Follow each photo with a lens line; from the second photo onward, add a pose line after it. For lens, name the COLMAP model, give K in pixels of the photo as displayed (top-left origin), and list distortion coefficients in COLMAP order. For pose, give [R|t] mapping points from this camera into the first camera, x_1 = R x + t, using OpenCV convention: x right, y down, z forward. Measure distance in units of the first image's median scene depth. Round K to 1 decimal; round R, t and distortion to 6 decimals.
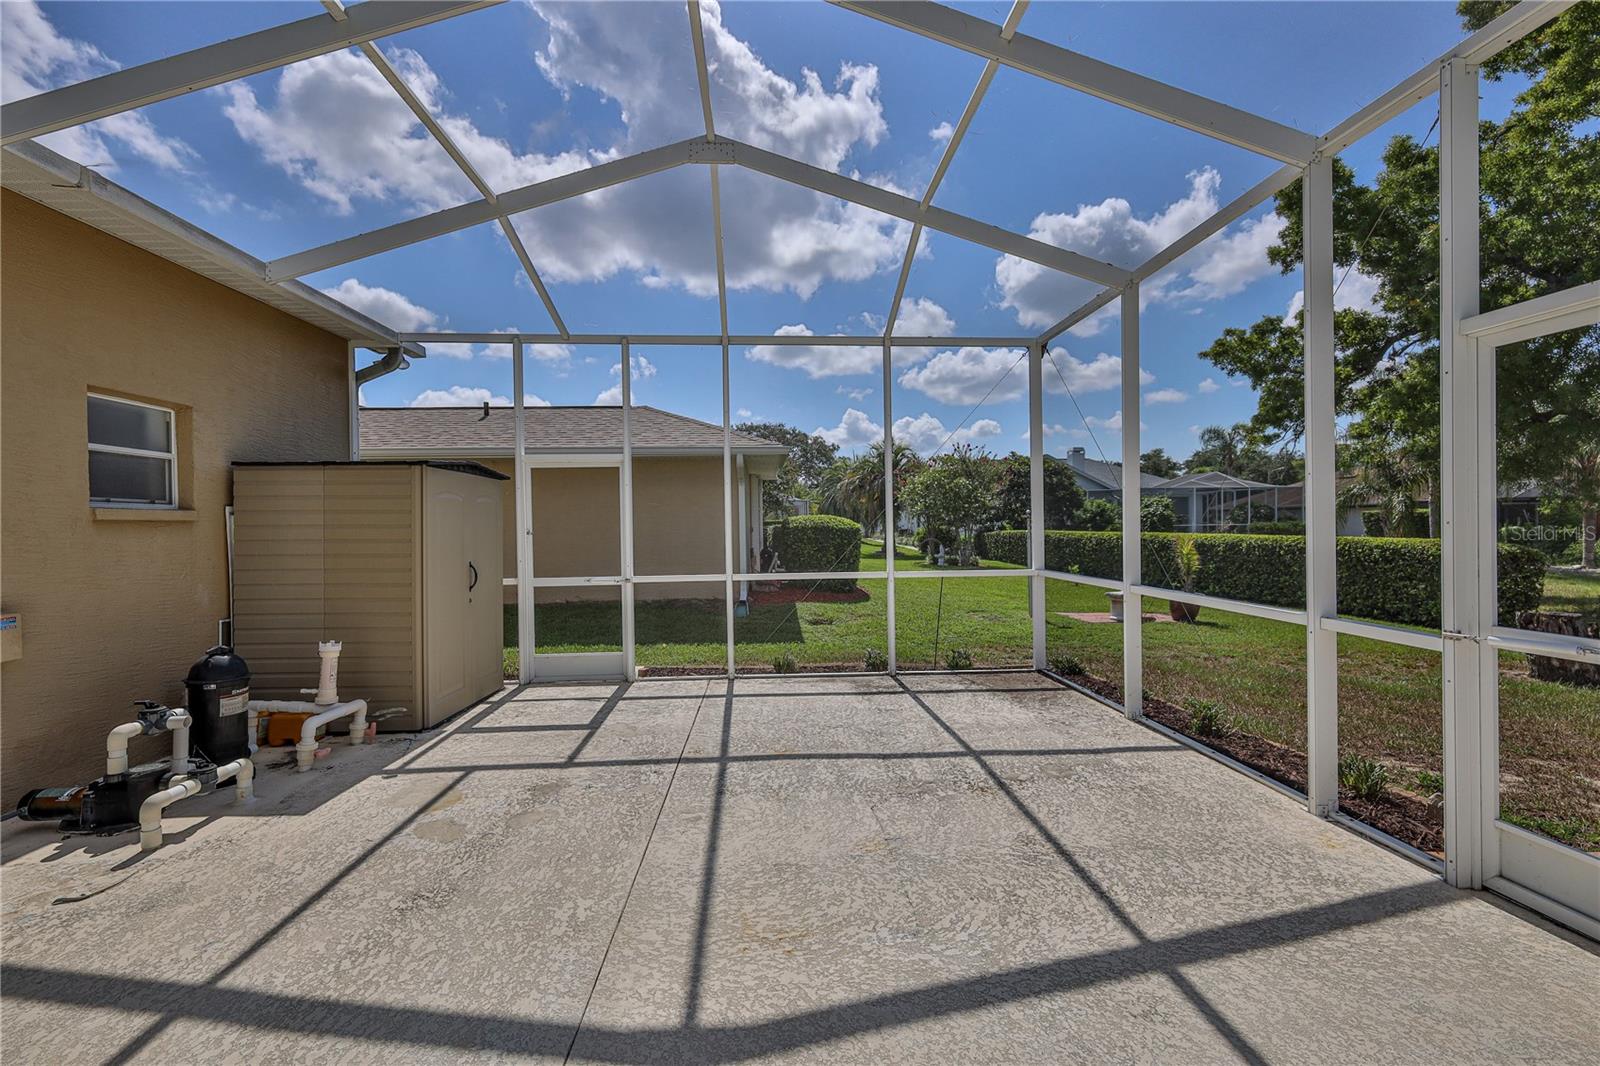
lens RADIAL K [[706.4, 0, 799.2], [0, 706.4, 531.1], [0, 0, 1]] dist [-0.001424, -0.000975]
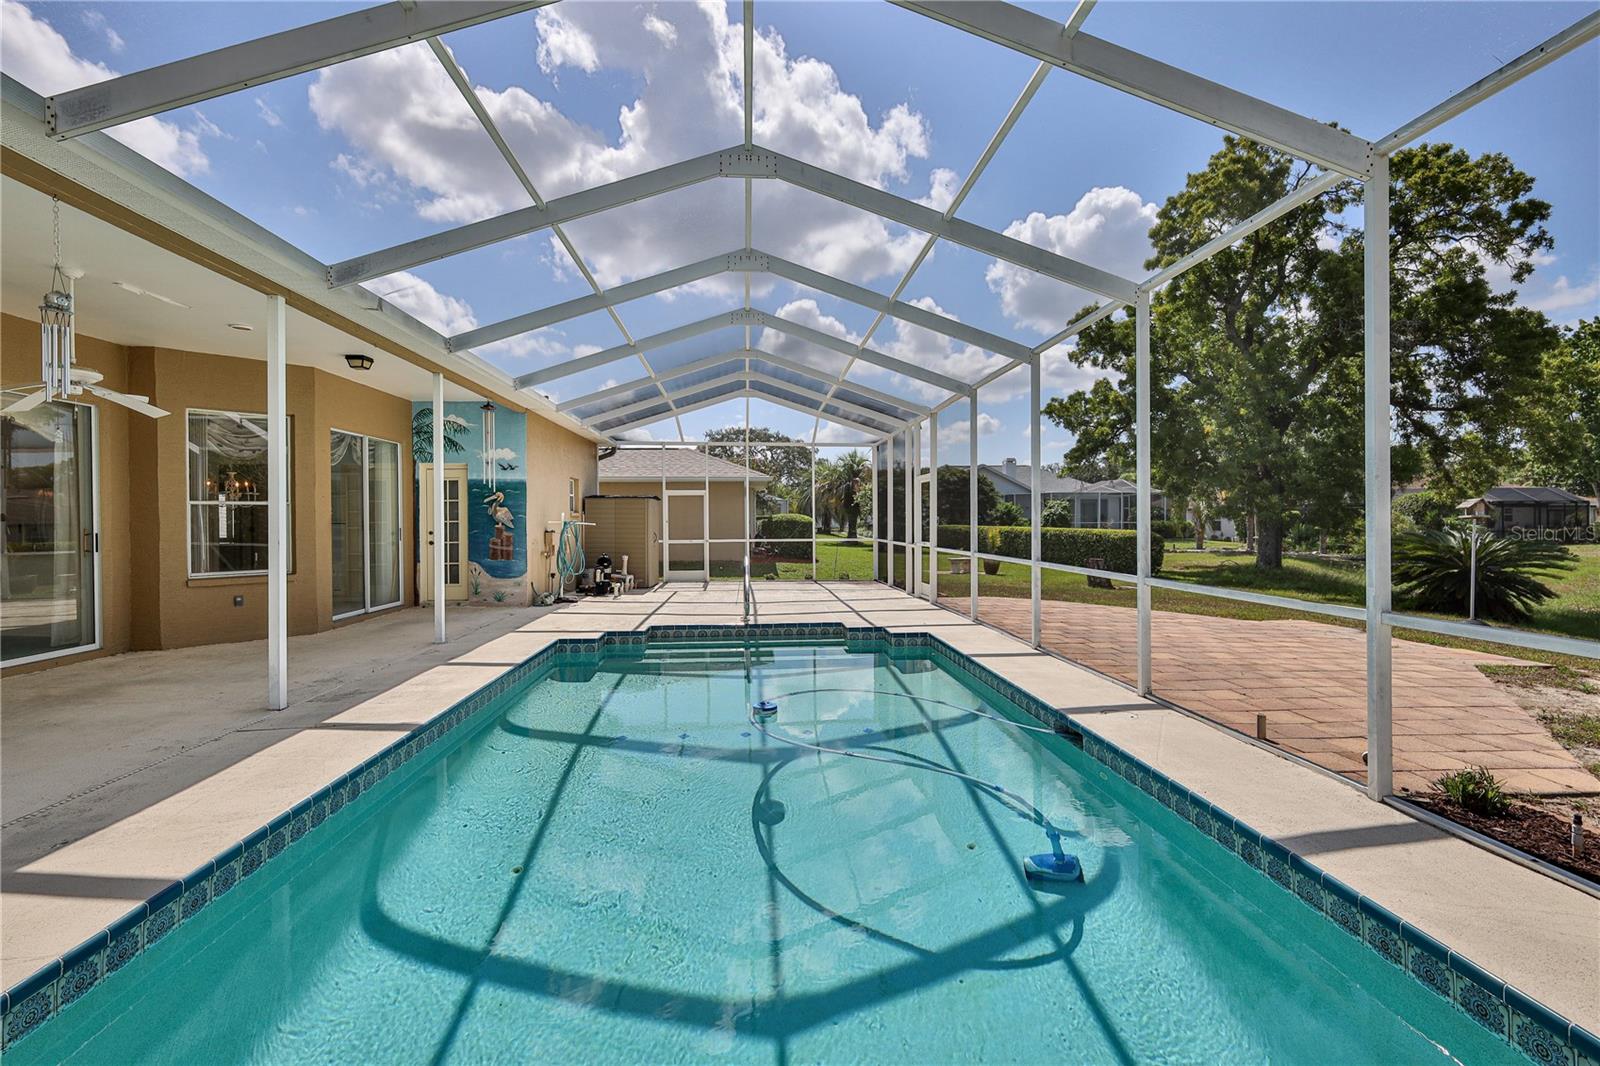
lens RADIAL K [[706.4, 0, 797.9], [0, 706.4, 522.1], [0, 0, 1]] dist [-0.001424, -0.000975]
pose [[0.999695, 0.010476, 0.022364, 0.005489], [-0.010379, 0.999936, -0.004455, 0.004432], [-0.022410, 0.004221, 0.999740, -0.564115]]
